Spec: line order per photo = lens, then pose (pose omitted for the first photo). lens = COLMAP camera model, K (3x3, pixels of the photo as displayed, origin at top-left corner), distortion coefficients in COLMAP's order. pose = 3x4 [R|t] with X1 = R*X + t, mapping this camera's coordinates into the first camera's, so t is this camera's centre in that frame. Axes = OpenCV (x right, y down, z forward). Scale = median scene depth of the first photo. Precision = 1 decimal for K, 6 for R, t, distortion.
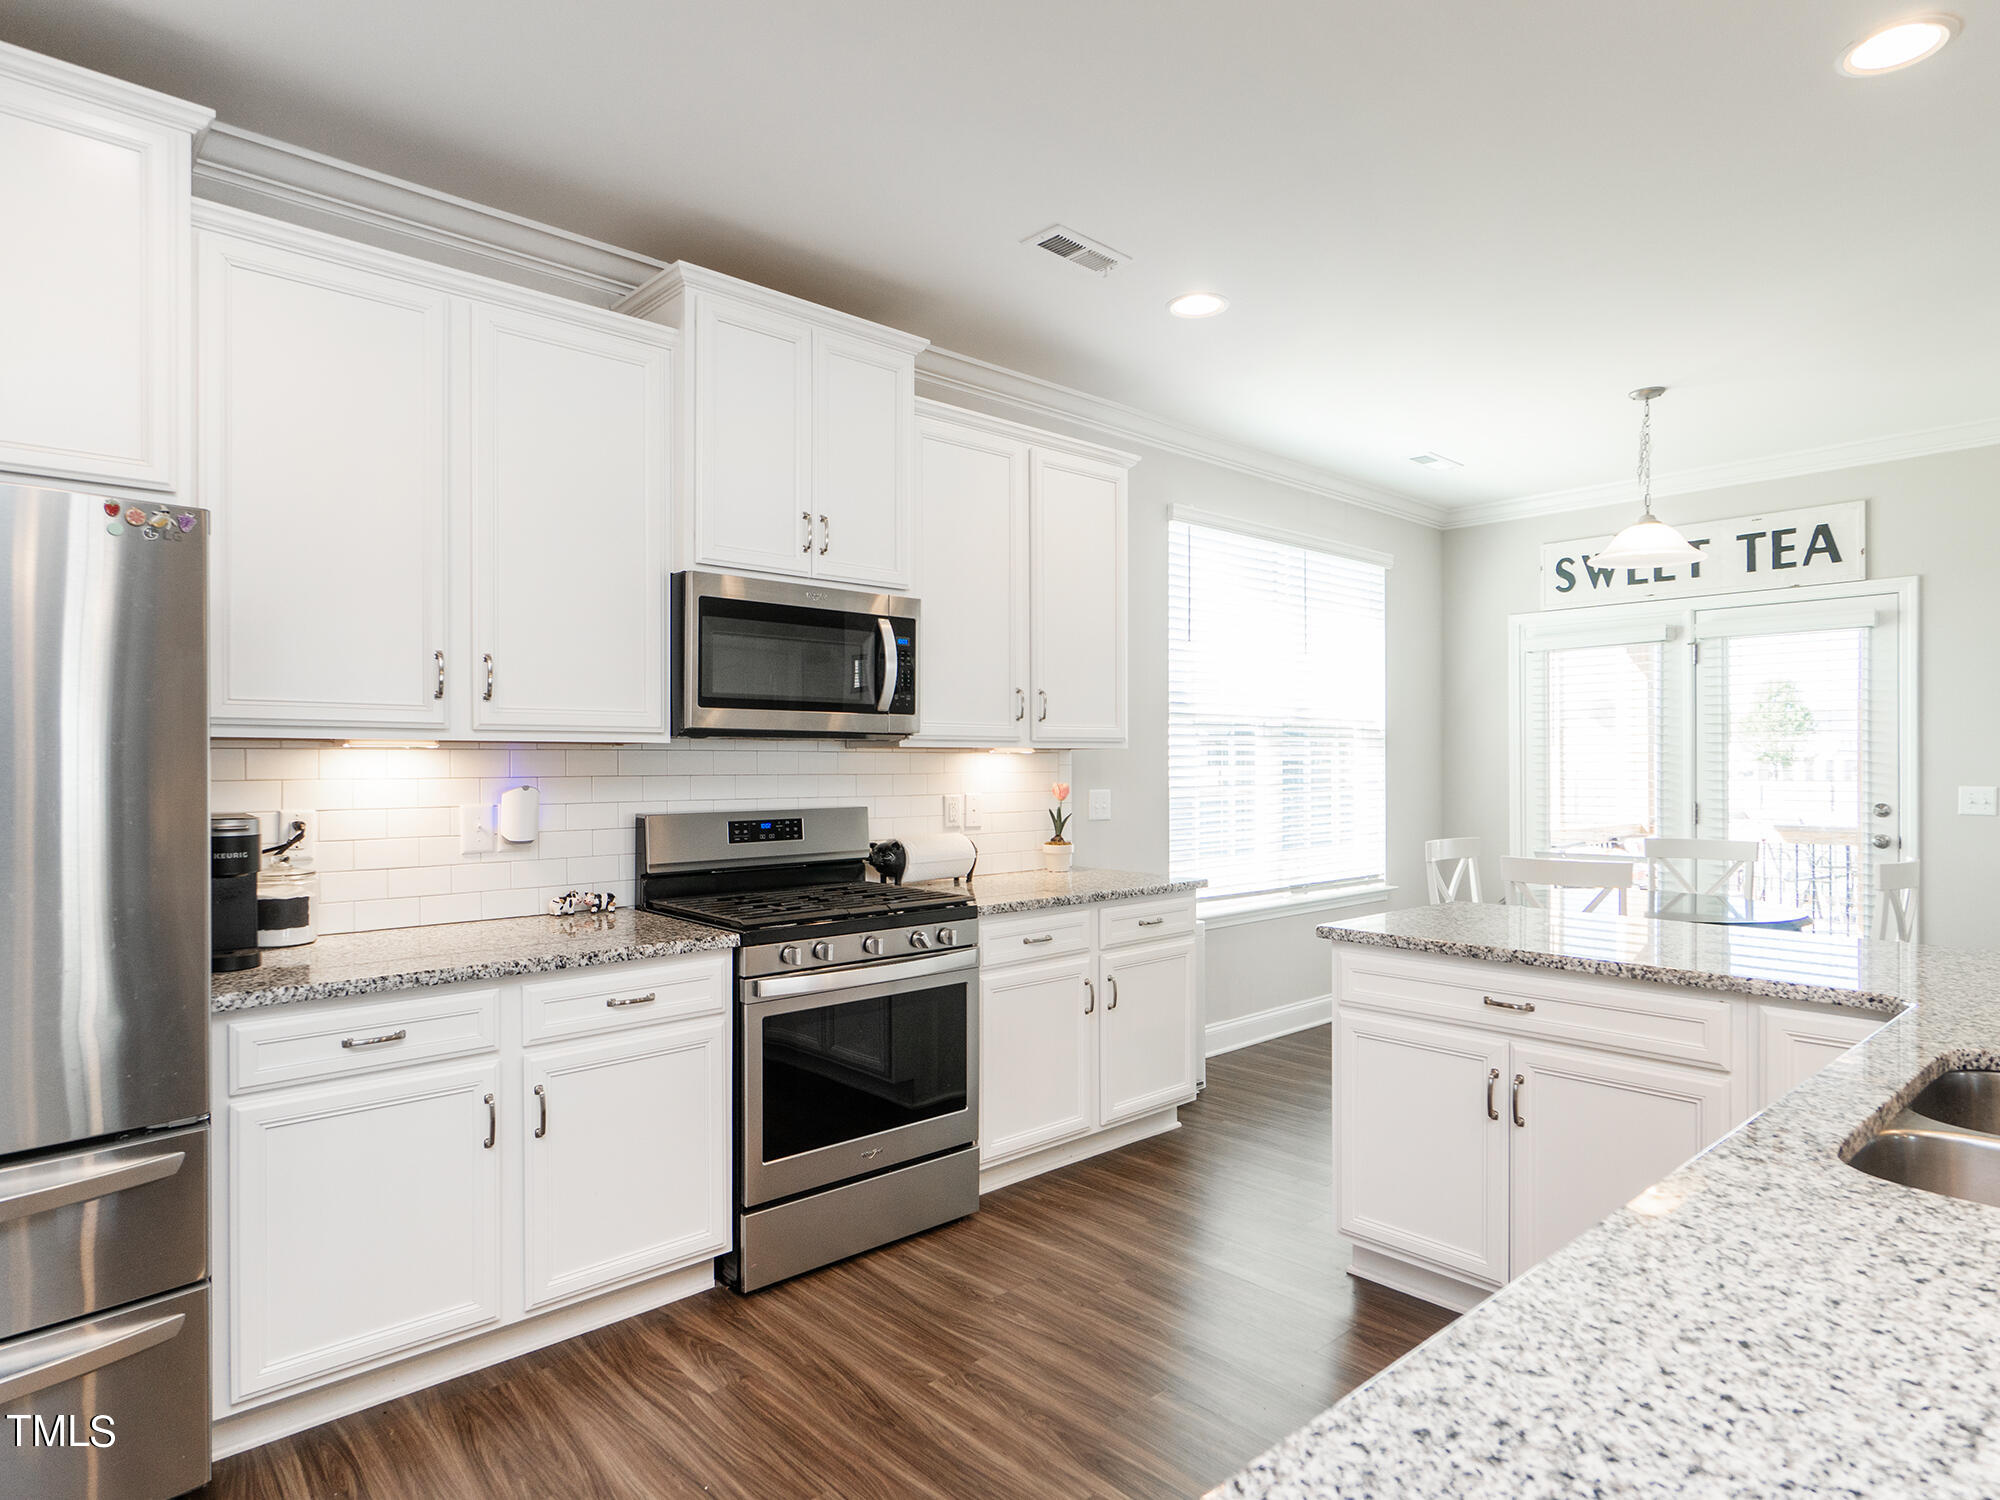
lens RADIAL K [[1116.8, 0, 1000.0], [0, 1116.8, 750.0], [0, 0, 1]] dist [-0.001508, 0.000065]
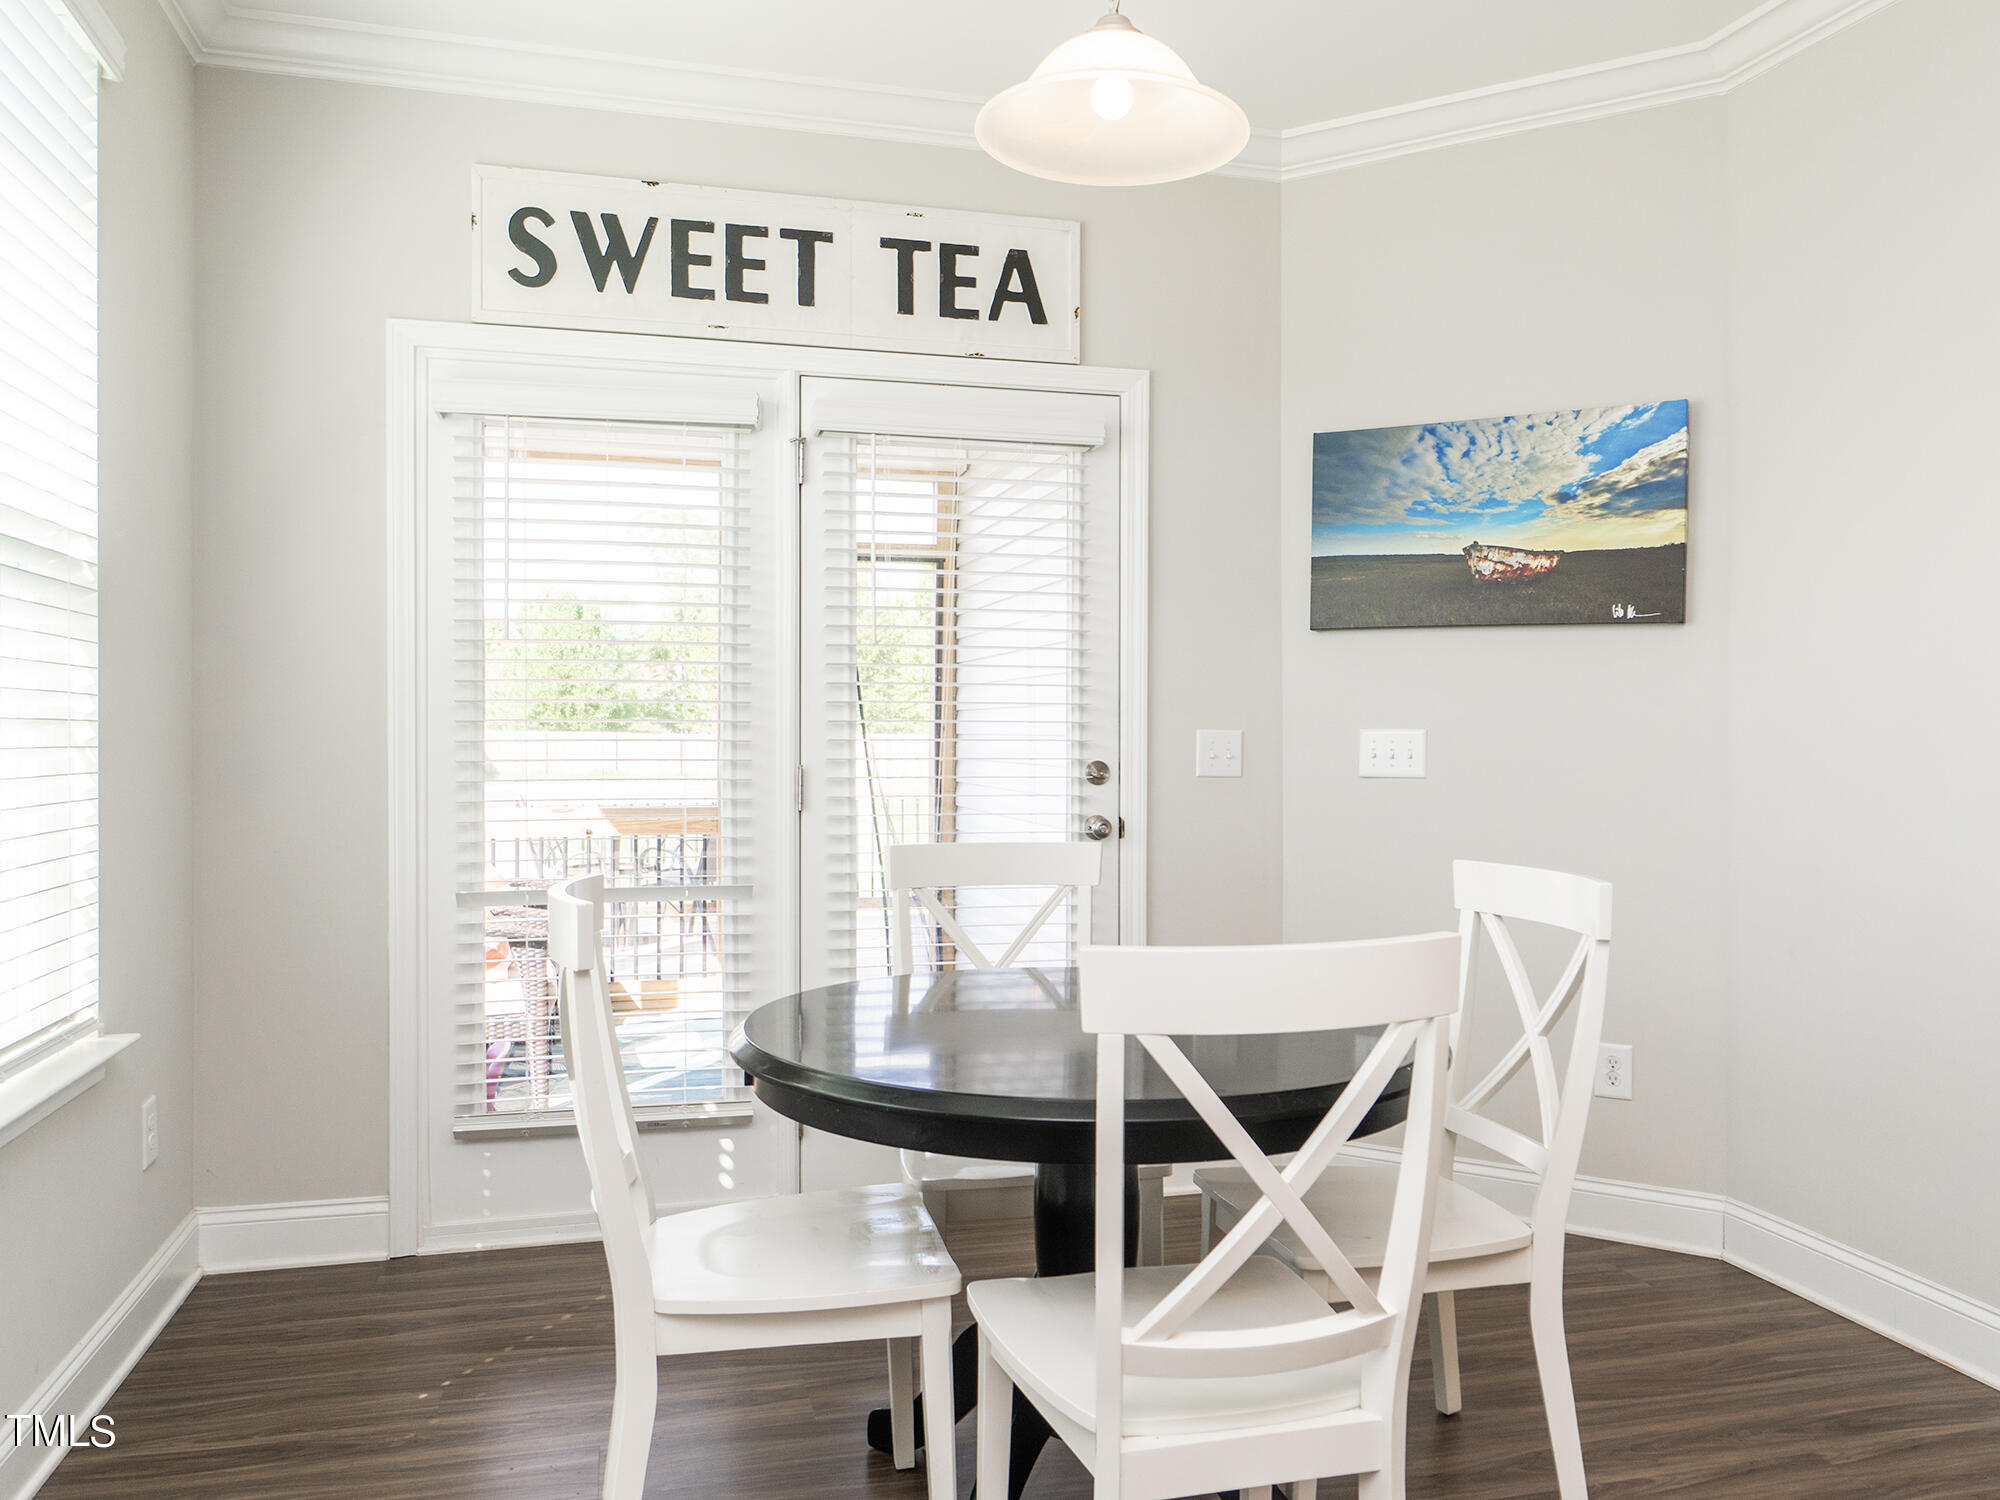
lens RADIAL K [[1446.9, 0, 1000.0], [0, 1446.9, 750.0], [0, 0, 1]] dist [-0.003534, 0.000526]
pose [[0.449268, -0.007293, 0.893367, 0.100119], [-0.017886, 0.999693, 0.017156, 0.028908], [-0.893218, -0.023686, 0.449000, 0.673940]]
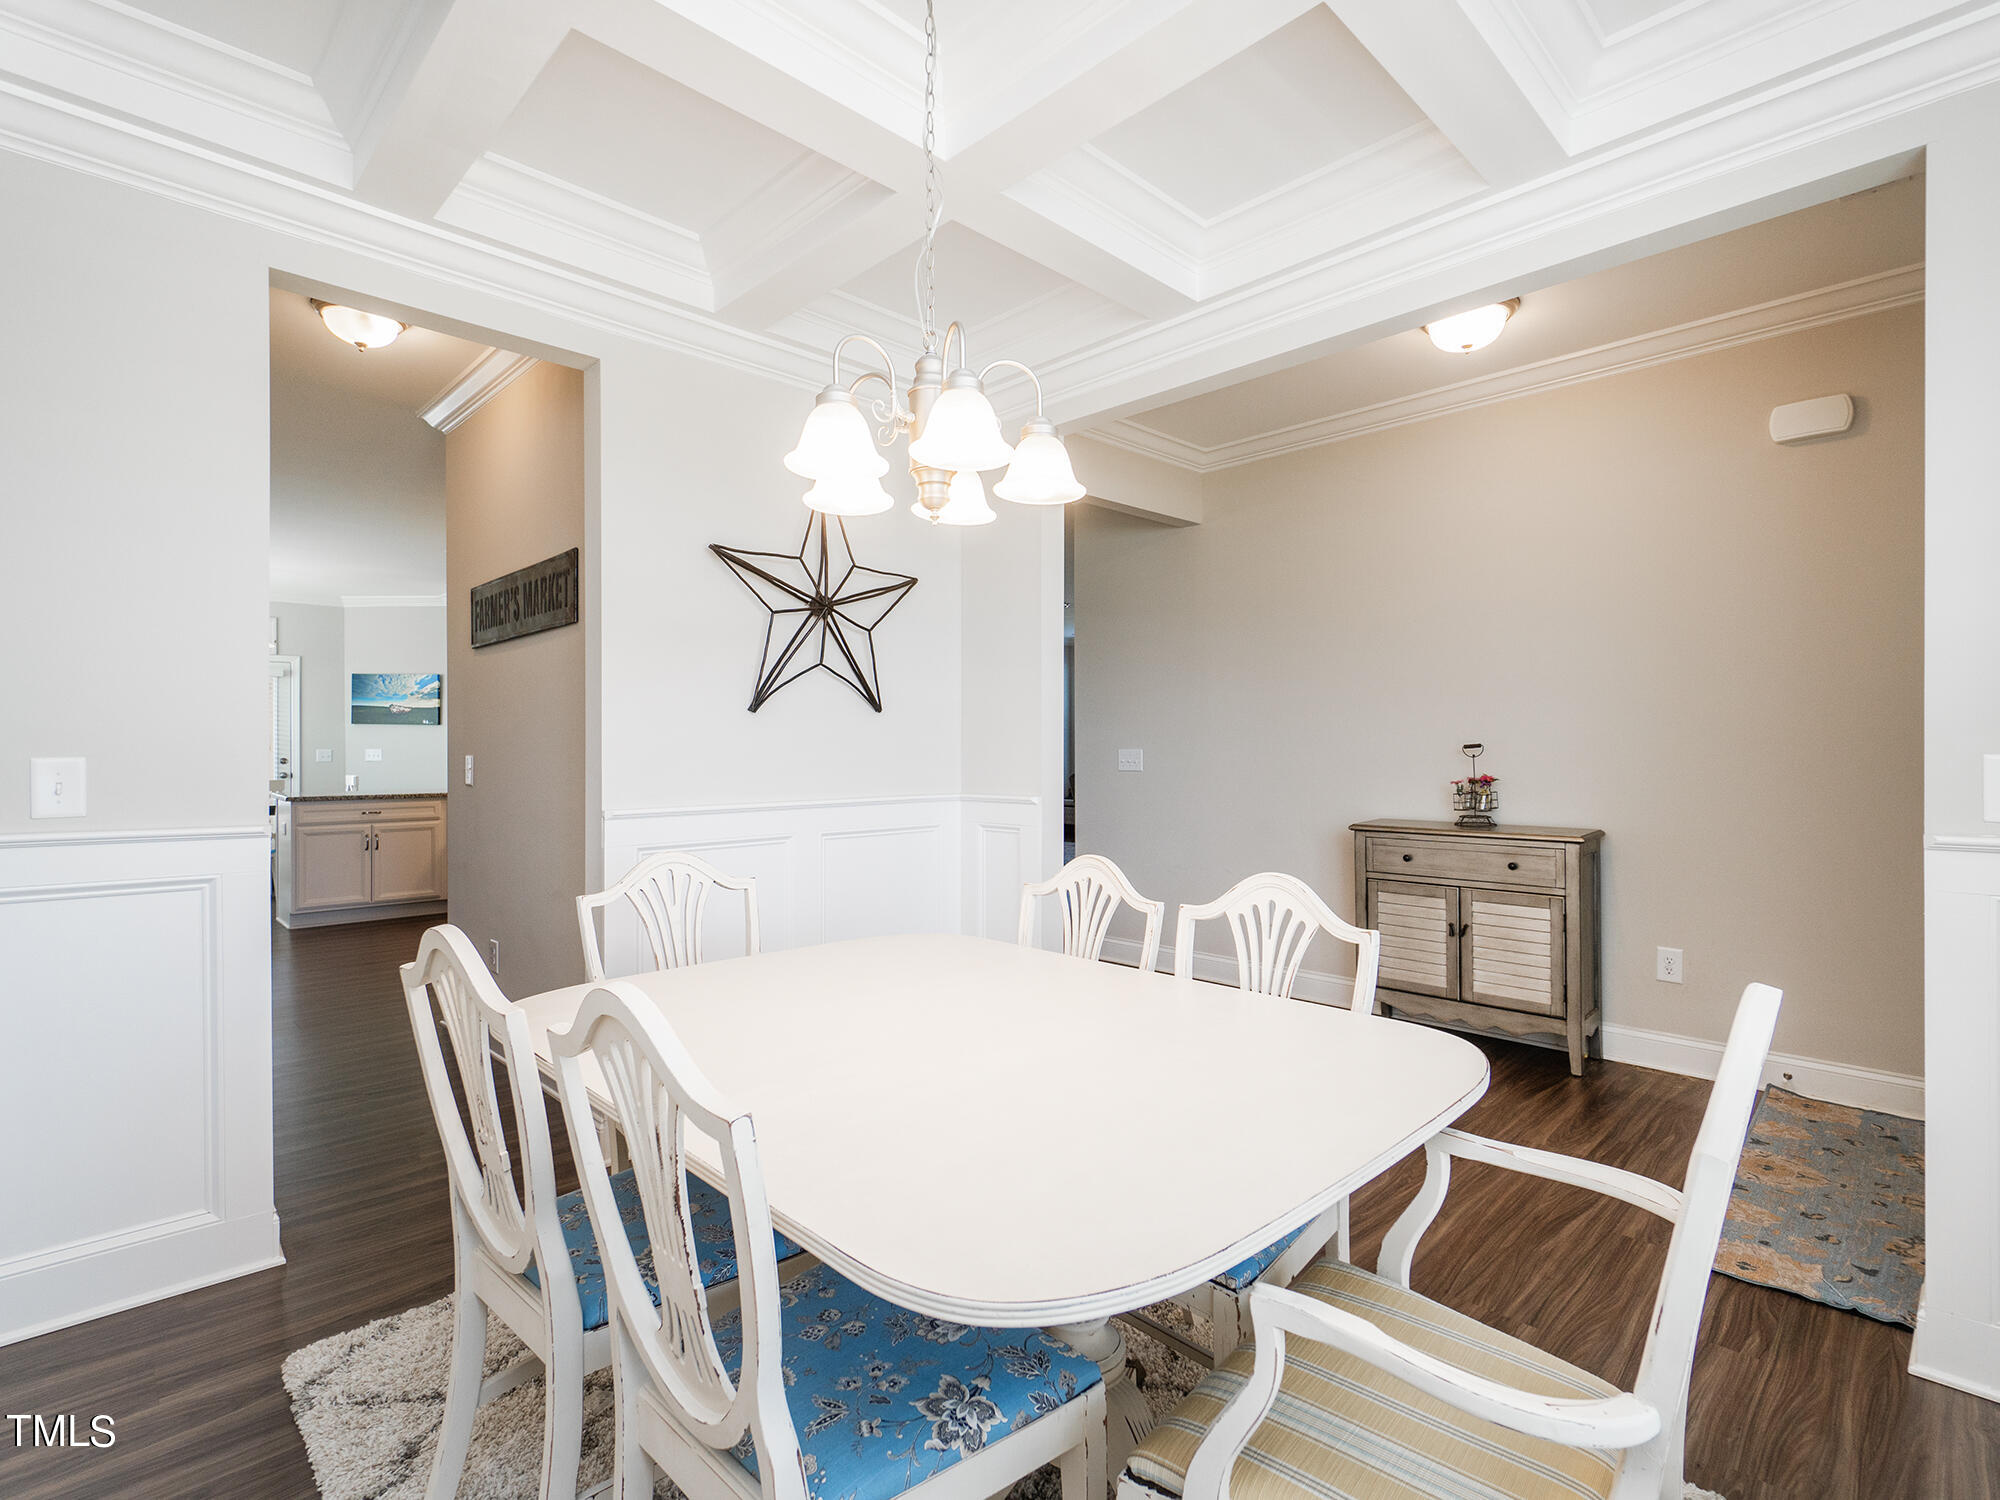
lens RADIAL K [[979.8, 0, 1000.0], [0, 979.8, 750.0], [0, 0, 1]] dist [0.001386, 0.000184]
pose [[-0.049131, 0.002644, 0.998789, -1.135619], [-0.012558, 0.999916, -0.003265, 0.020028], [-0.998713, -0.012704, -0.049093, -0.292654]]
